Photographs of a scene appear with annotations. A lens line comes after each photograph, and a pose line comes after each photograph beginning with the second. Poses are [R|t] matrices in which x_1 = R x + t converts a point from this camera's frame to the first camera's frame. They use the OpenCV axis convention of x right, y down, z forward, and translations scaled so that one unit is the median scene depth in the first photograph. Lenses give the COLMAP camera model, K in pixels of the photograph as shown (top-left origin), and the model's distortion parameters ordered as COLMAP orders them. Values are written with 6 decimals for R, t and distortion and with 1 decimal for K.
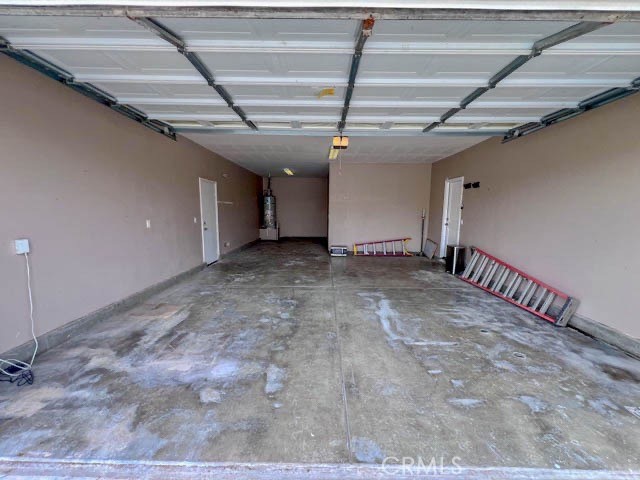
lens RADIAL K [[256.4, 0, 320.0], [0, 256.4, 240.0], [0, 0, 1]] dist [0.002392, 0.000369]
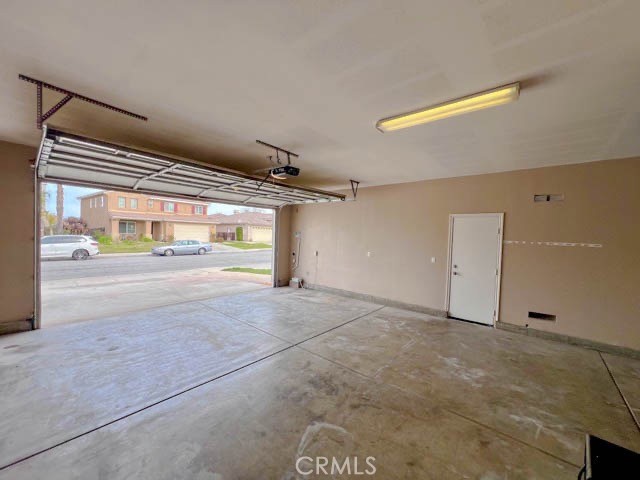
lens RADIAL K [[256.4, 0, 320.0], [0, 256.4, 240.0], [0, 0, 1]] dist [0.002392, 0.000369]
pose [[-0.642117, -0.013738, -0.766484, 0.562163], [-0.132670, 0.986744, 0.093458, -0.200952], [0.755040, 0.161700, -0.635428, 1.401854]]
